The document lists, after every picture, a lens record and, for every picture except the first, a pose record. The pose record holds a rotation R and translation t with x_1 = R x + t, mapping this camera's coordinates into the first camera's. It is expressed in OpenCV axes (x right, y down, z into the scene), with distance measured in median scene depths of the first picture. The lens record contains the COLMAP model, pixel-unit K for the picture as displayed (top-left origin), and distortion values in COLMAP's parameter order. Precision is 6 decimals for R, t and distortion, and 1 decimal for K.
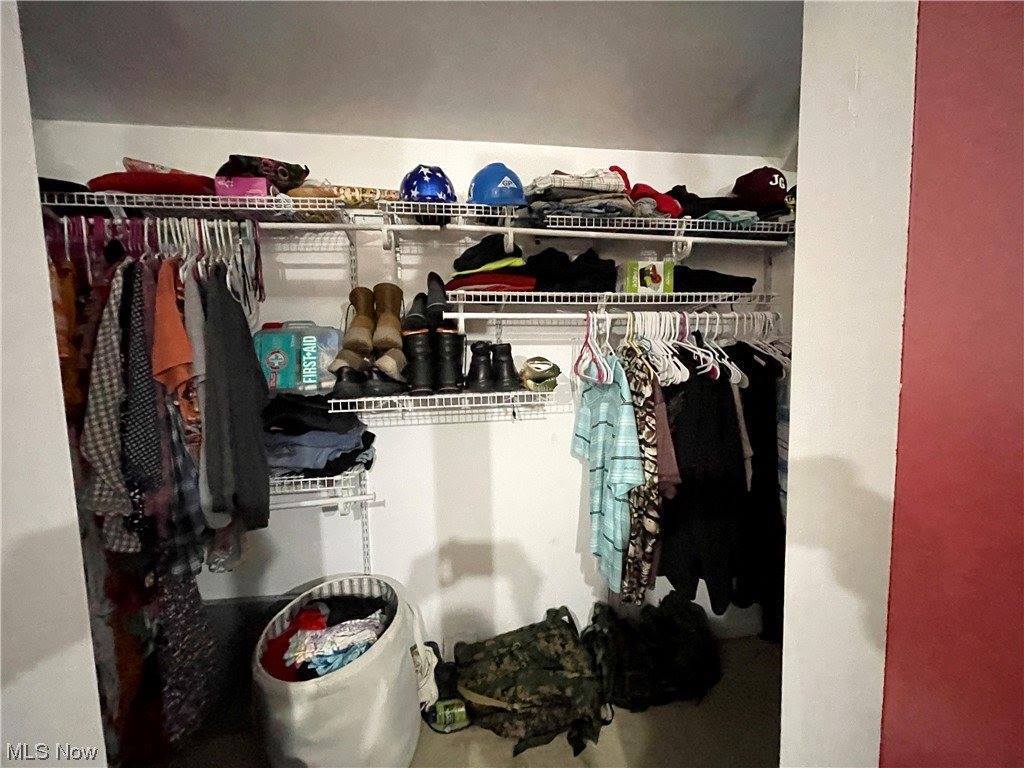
lens RADIAL K [[412.8, 0, 511.2], [0, 412.8, 379.2], [0, 0, 1]] dist [-0.000871, 0.000531]
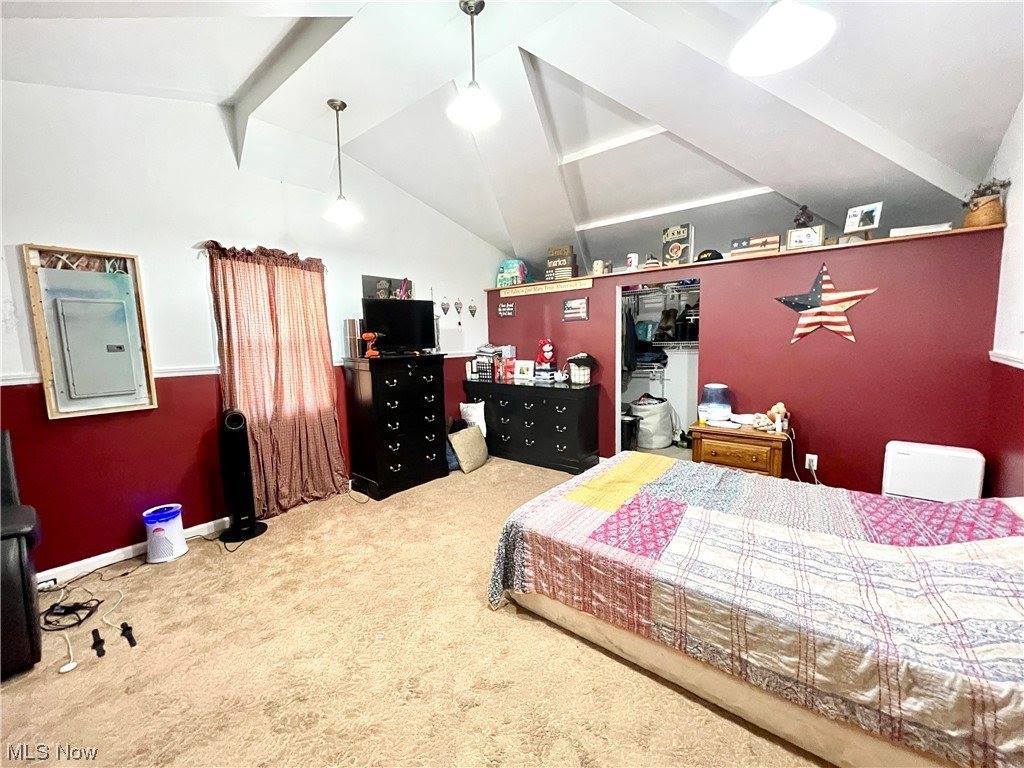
lens RADIAL K [[412.8, 0, 508.6], [0, 412.8, 384.8], [0, 0, 1]] dist [-0.000871, 0.000531]
pose [[0.661642, 0.086619, -0.744800, 1.363707], [-0.051761, 0.996212, 0.069876, 0.218534], [0.748031, -0.007681, 0.663619, -2.208525]]
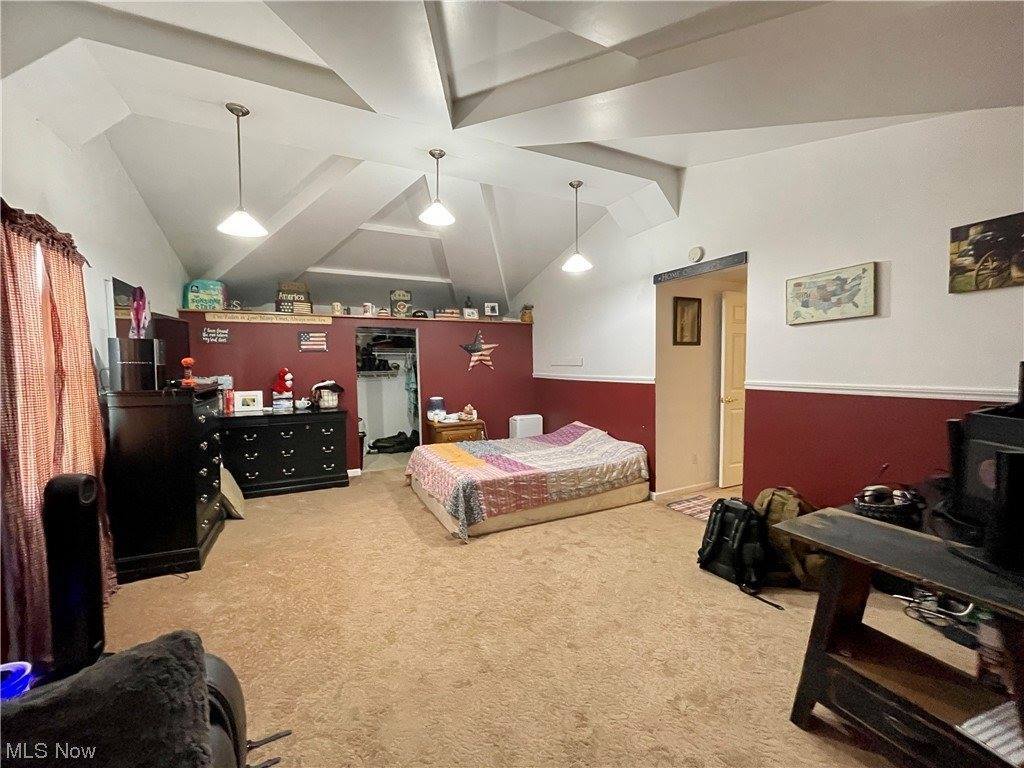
lens RADIAL K [[412.8, 0, 506.9], [0, 412.8, 384.3], [0, 0, 1]] dist [-0.000871, 0.000531]
pose [[0.954044, -0.009203, 0.299524, -0.106971], [0.021295, 0.999083, -0.037133, 0.353567], [-0.298908, 0.041805, 0.953366, -3.448926]]
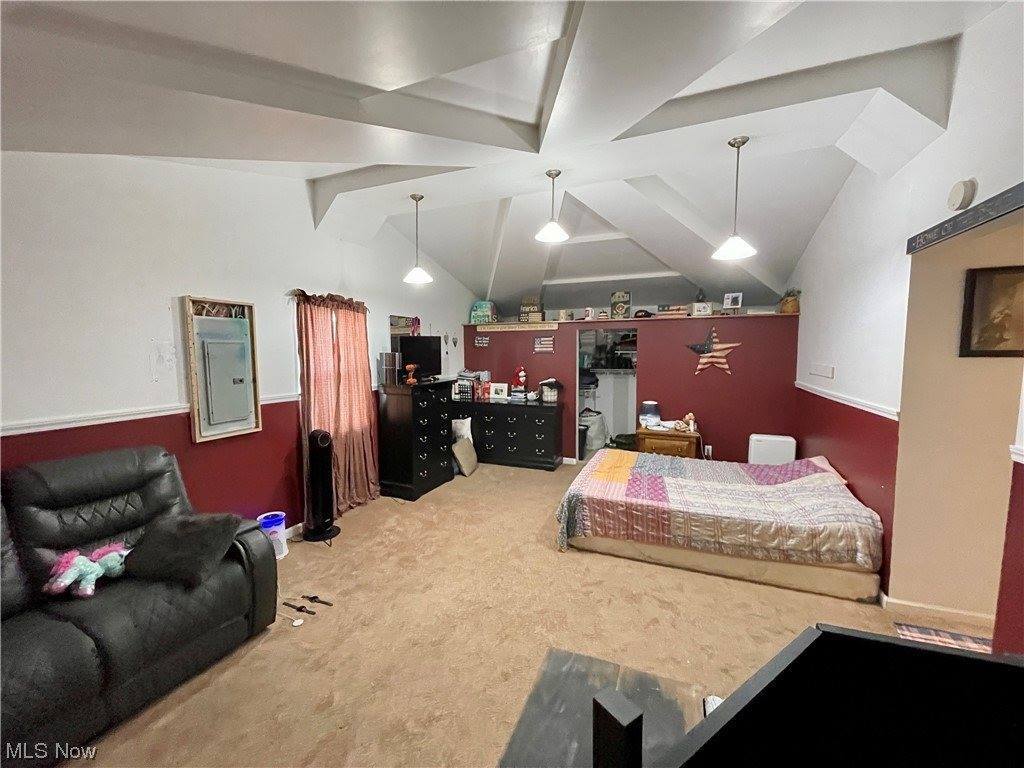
lens RADIAL K [[412.8, 0, 508.8], [0, 412.8, 385.9], [0, 0, 1]] dist [-0.000871, 0.000531]
pose [[0.851118, 0.058788, -0.521672, 1.184432], [-0.054990, 0.998227, 0.022774, 0.175064], [0.522086, 0.009303, 0.852842, -3.353058]]
